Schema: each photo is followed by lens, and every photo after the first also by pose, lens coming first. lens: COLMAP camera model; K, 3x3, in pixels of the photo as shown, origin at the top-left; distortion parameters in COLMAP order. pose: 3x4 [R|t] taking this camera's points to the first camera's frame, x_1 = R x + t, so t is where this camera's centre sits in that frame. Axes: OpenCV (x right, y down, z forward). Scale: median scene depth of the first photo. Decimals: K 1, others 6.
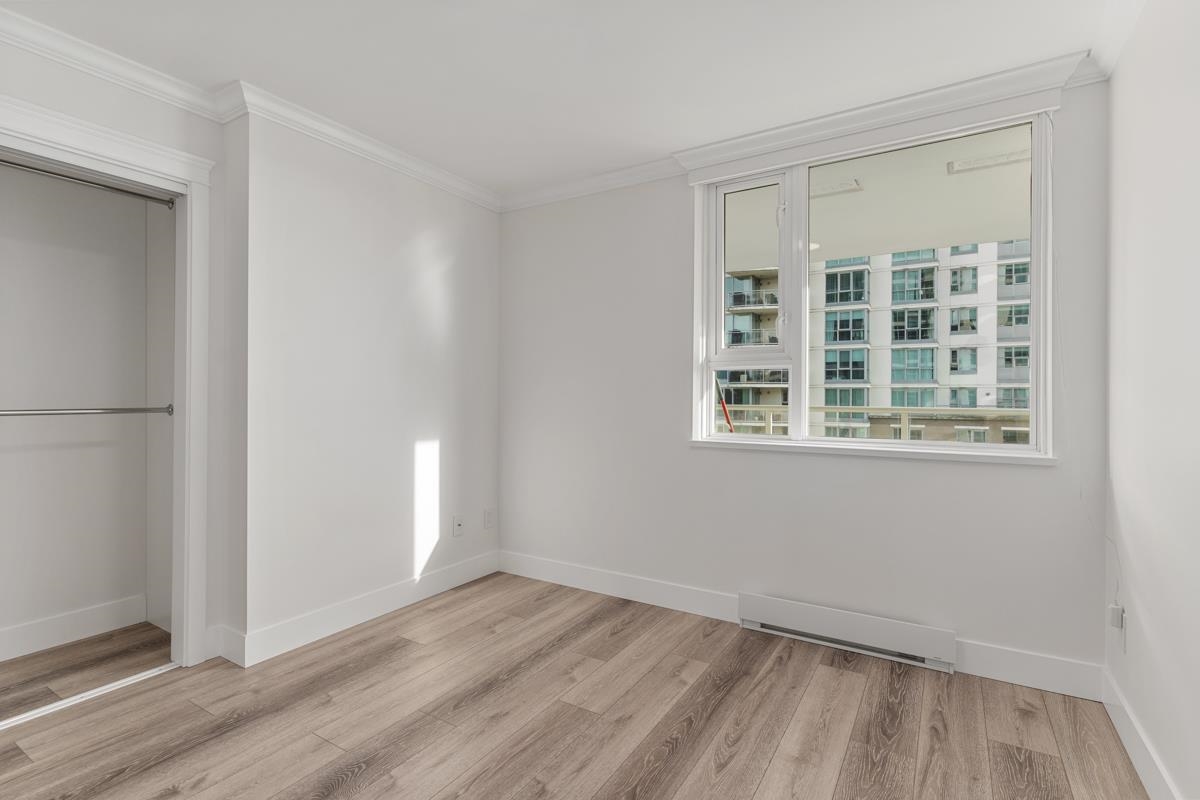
lens RADIAL K [[572.0, 0, 602.5], [0, 572.0, 391.5], [0, 0, 1]] dist [-0.000902, 0.000194]
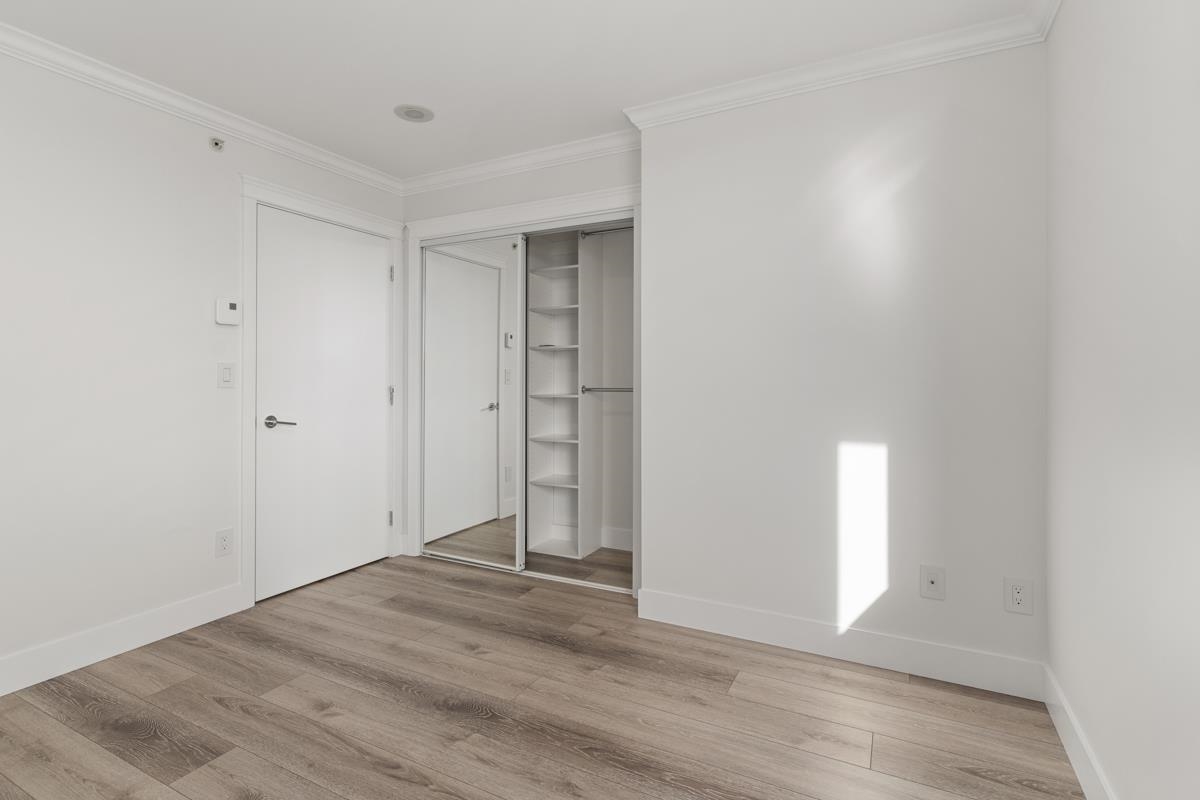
lens RADIAL K [[572.0, 0, 602.5], [0, 572.0, 391.5], [0, 0, 1]] dist [-0.000902, 0.000194]
pose [[0.077017, 0.016940, -0.996886, 0.737110], [0.001597, 0.999852, 0.017114, 0.018708], [0.997029, -0.002910, 0.076978, 1.237971]]
